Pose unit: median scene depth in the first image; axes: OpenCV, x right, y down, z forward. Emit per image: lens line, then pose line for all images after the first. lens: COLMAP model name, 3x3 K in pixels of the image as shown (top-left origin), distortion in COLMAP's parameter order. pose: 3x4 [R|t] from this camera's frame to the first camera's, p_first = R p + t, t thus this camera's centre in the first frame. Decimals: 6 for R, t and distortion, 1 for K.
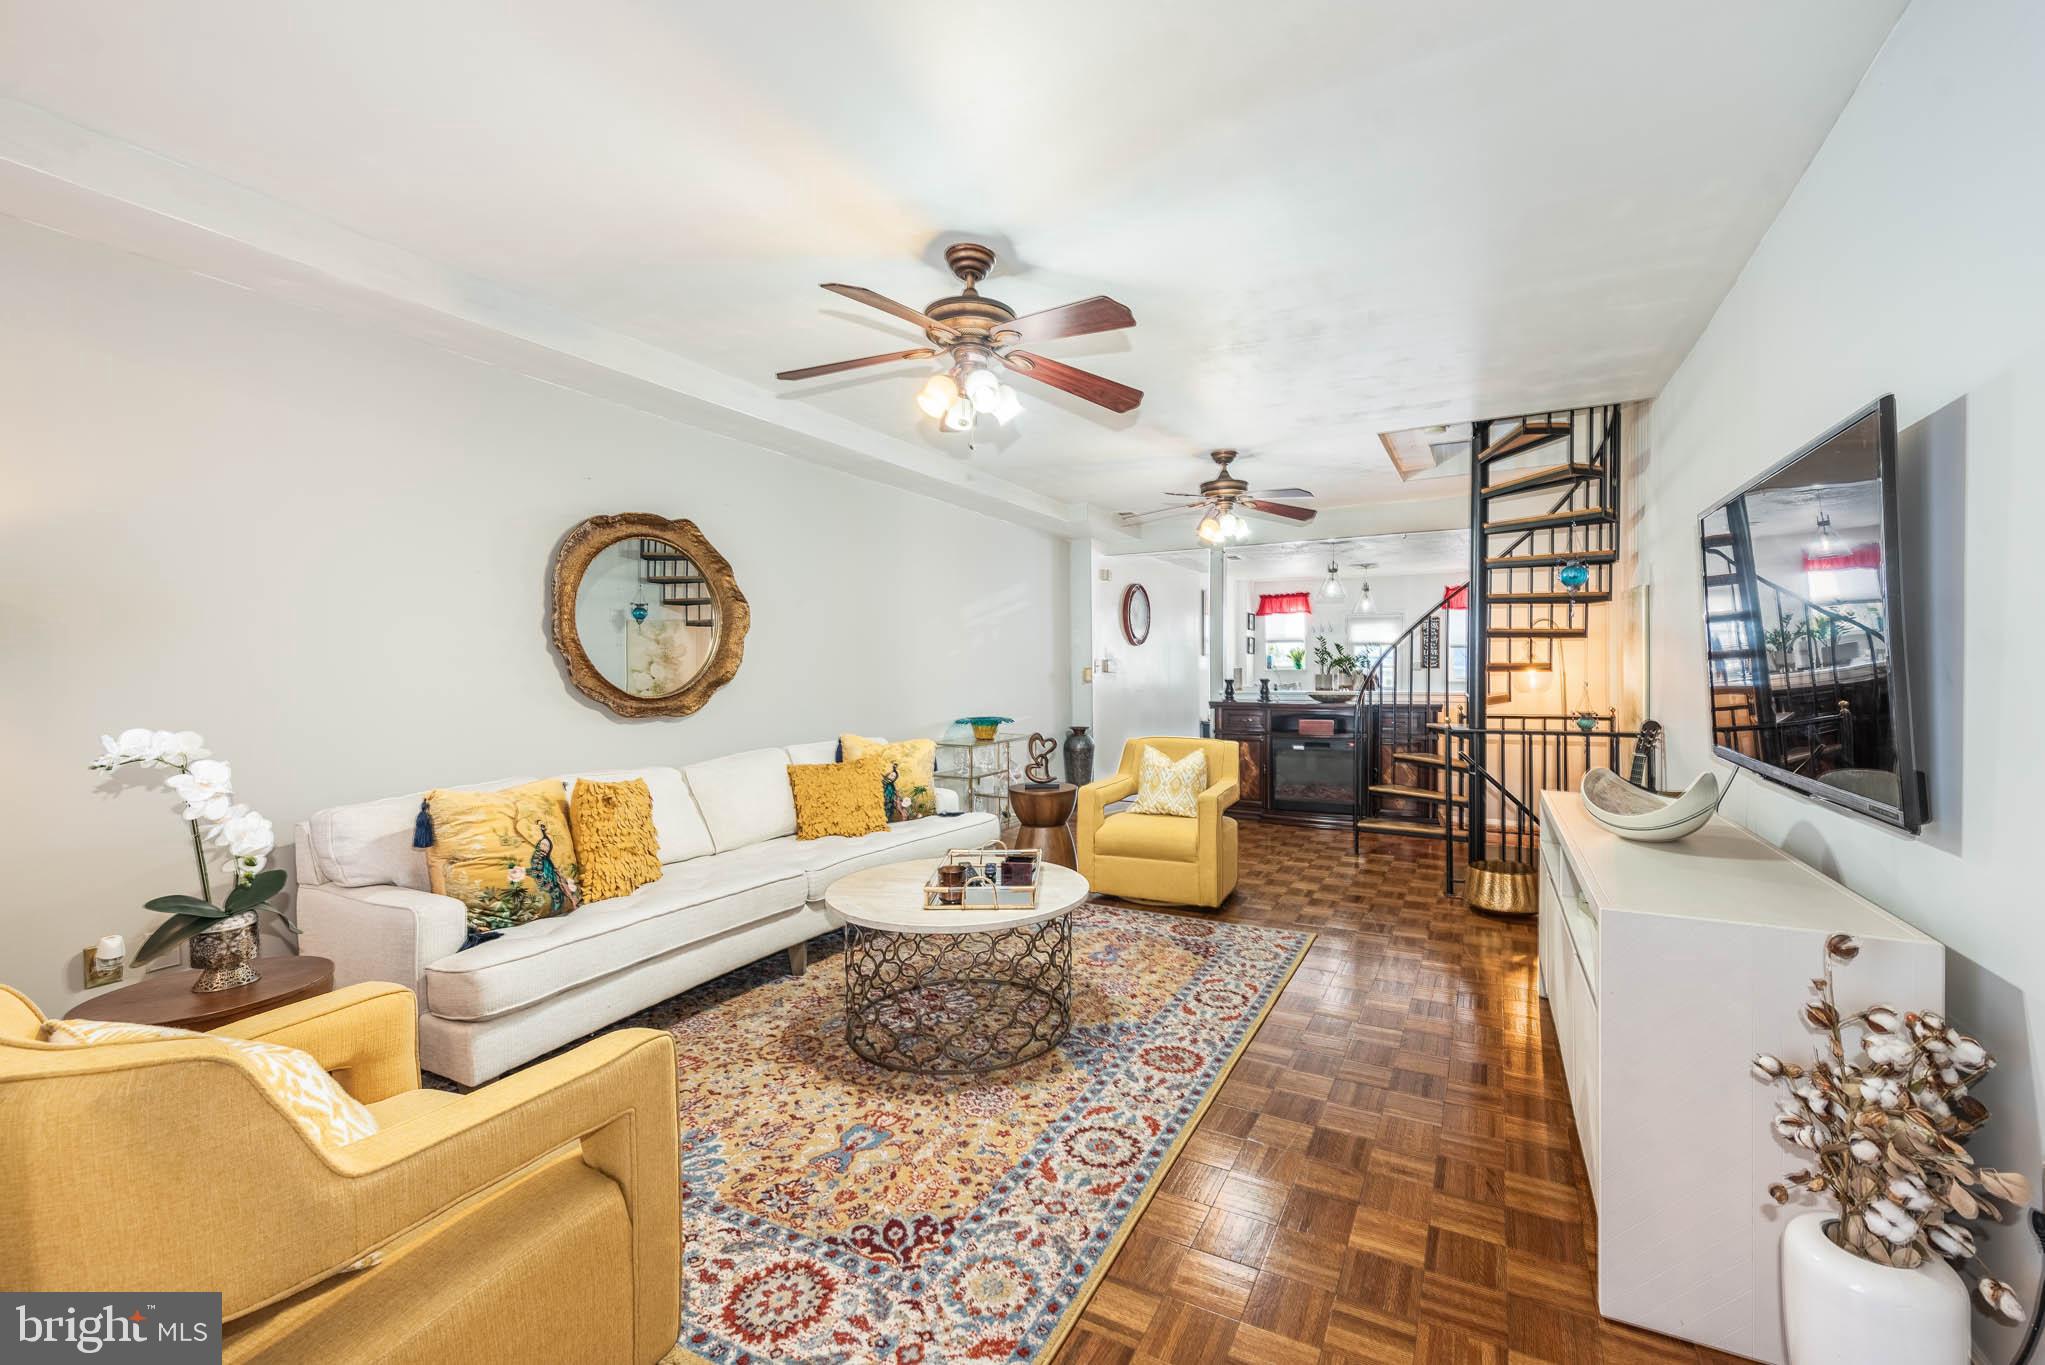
lens RADIAL K [[811.8, 0, 1090.4], [0, 811.8, 673.9], [0, 0, 1]] dist [0.008660, -0.000949]
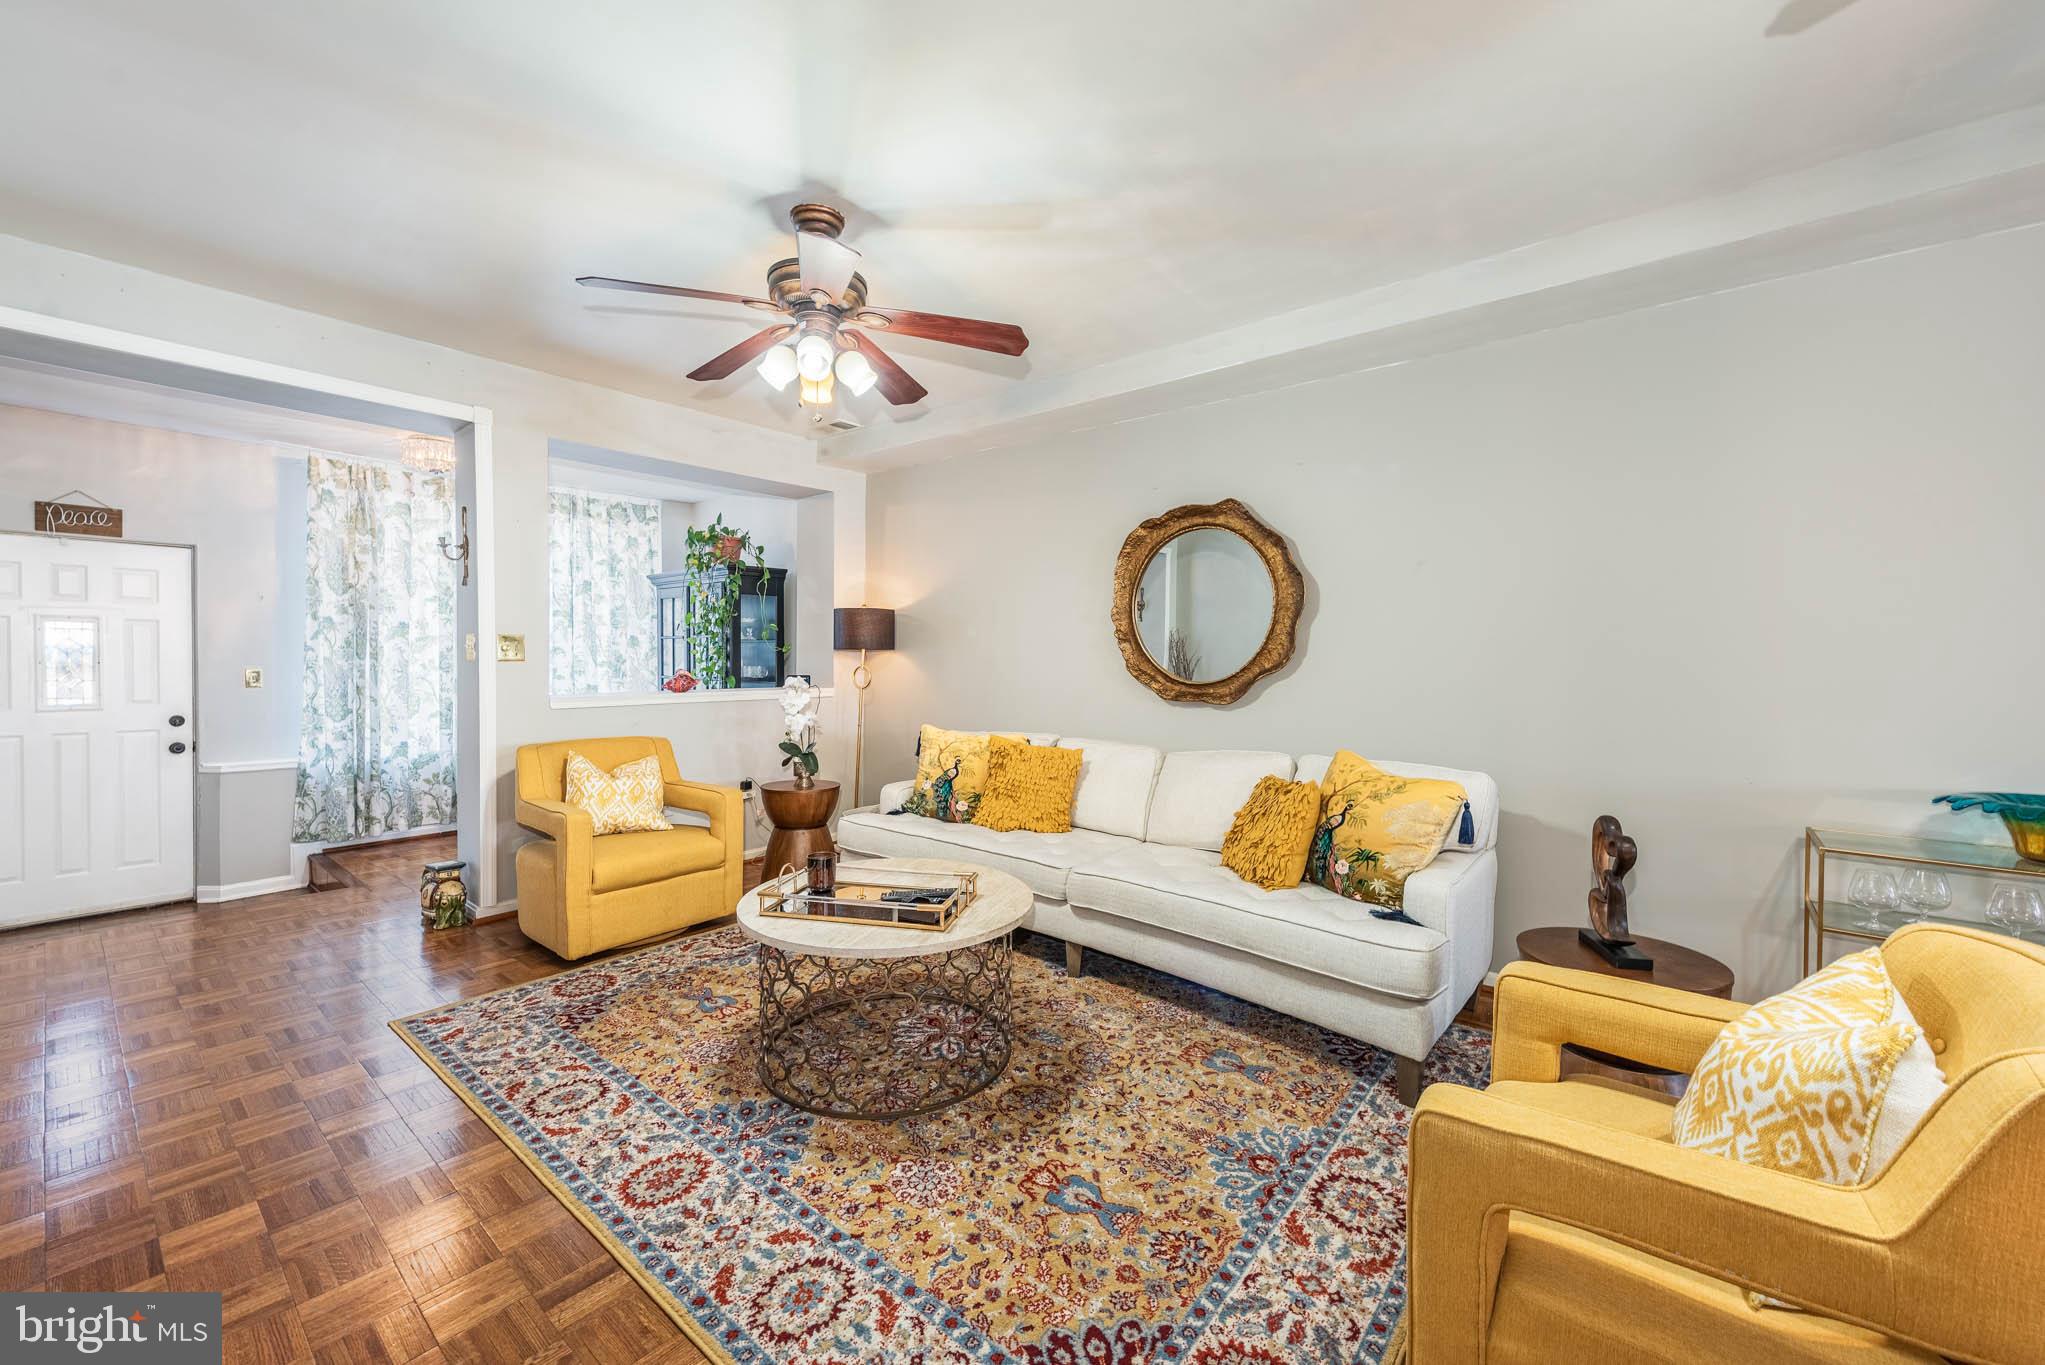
lens RADIAL K [[811.8, 0, 1015.6], [0, 811.8, 670.9], [0, 0, 1]] dist [0.008660, -0.000949]
pose [[-0.234864, 0.026127, -0.971677, 0.465775], [-0.013522, 0.999454, 0.030142, -0.013132], [0.971934, 0.020219, -0.234383, 0.928984]]
